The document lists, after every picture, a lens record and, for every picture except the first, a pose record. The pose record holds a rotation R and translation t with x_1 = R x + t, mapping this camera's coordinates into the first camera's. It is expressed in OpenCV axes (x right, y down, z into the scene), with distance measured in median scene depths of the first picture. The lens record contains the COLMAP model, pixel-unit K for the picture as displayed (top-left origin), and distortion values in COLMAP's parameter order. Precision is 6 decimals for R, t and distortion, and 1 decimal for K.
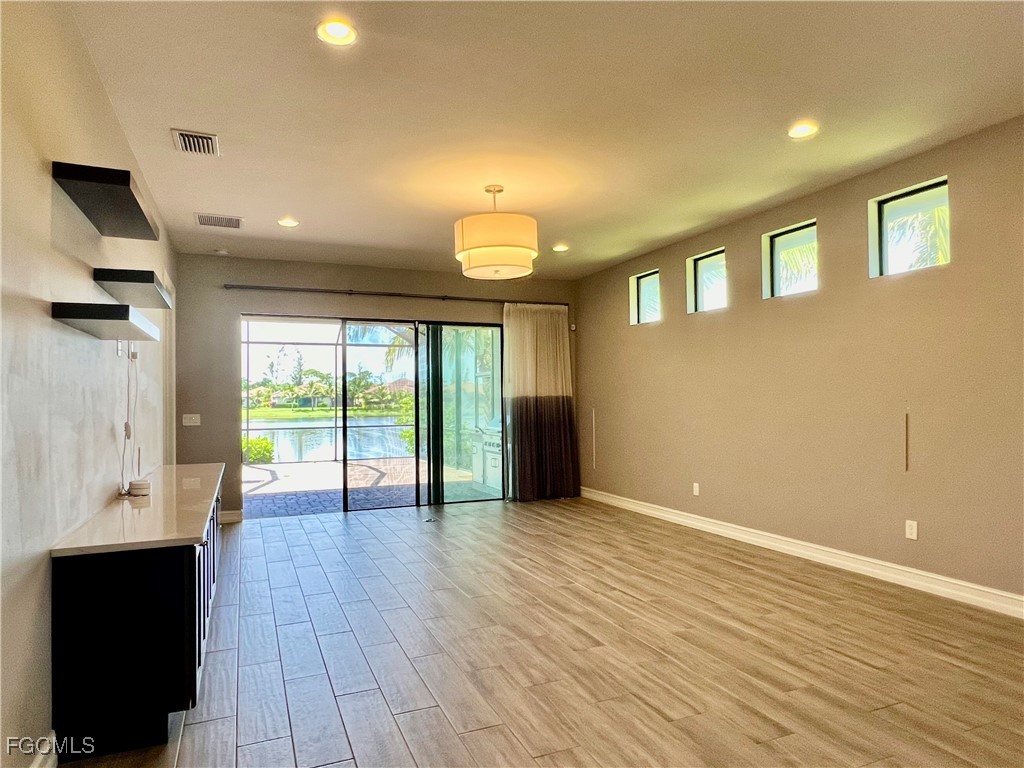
lens RADIAL K [[628.6, 0, 510.6], [0, 628.6, 386.2], [0, 0, 1]] dist [0.000920, -0.005812]
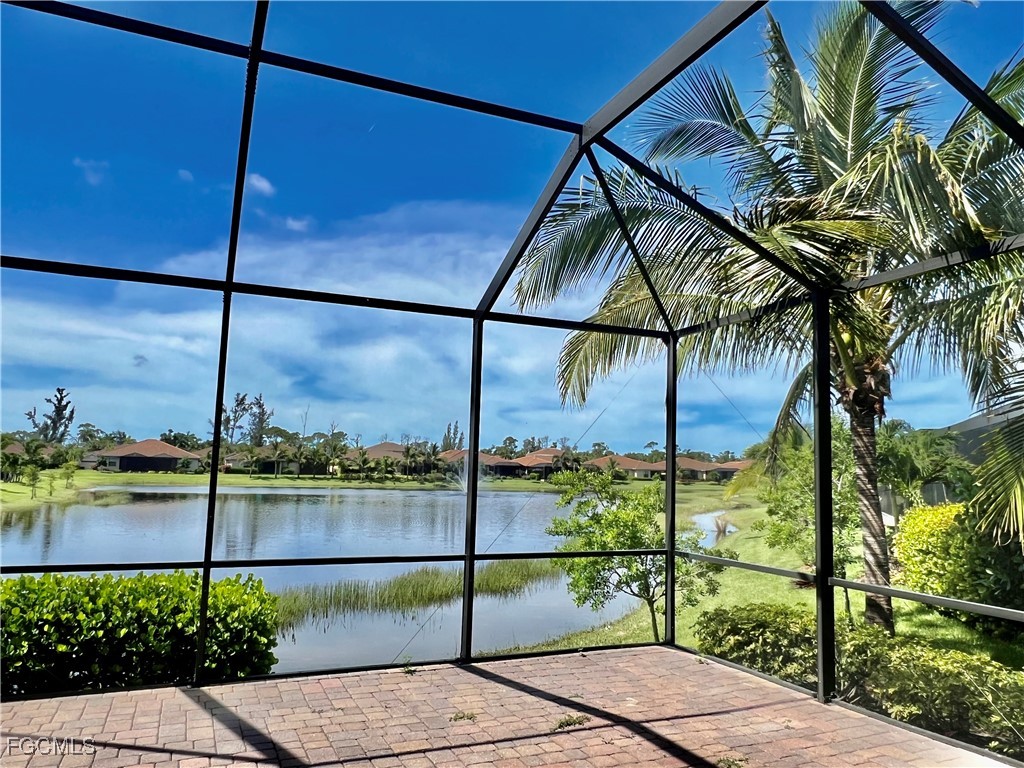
lens RADIAL K [[739.4, 0, 516.1], [0, 739.4, 387.2], [0, 0, 1]] dist [0.002820, -0.004329]
pose [[0.999343, 0.035302, 0.008225, -0.269041], [-0.034383, 0.995049, -0.093250, 0.008668], [-0.011476, 0.092906, 0.995609, 0.616208]]
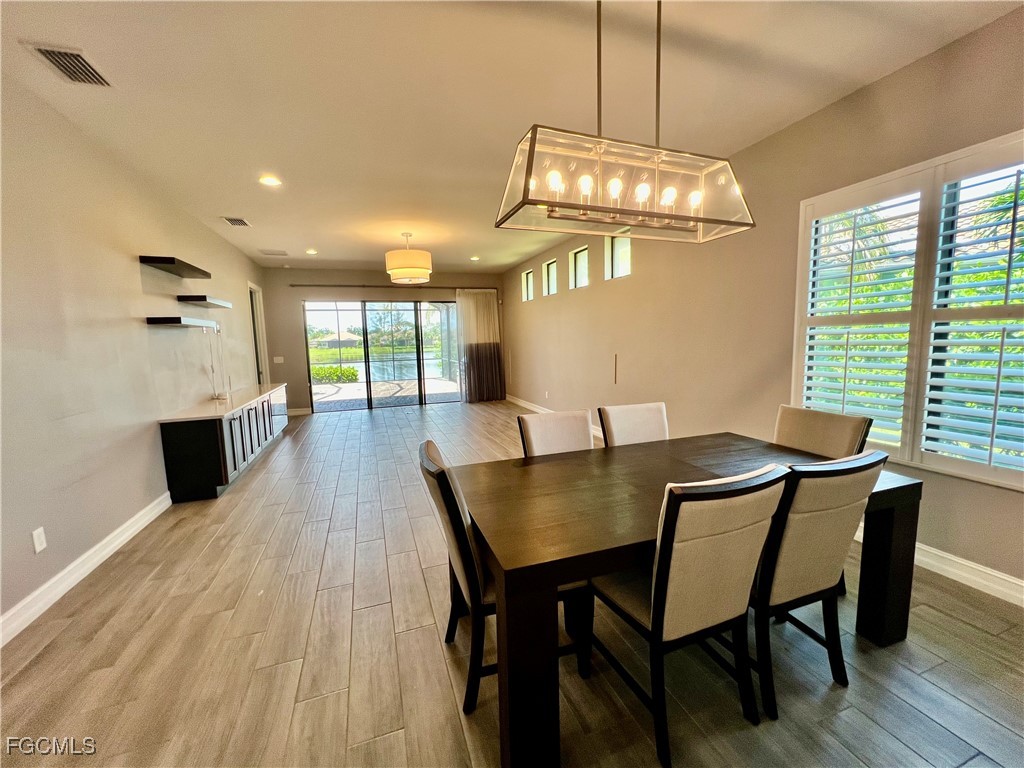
lens RADIAL K [[412.1, 0, 512.8], [0, 412.1, 381.1], [0, 0, 1]] dist [0.000395, 0.000599]
pose [[0.998185, -0.009231, -0.059505, 0.104139], [0.016446, 0.992401, 0.121941, -0.008786], [0.057928, -0.122699, 0.990752, -0.069152]]
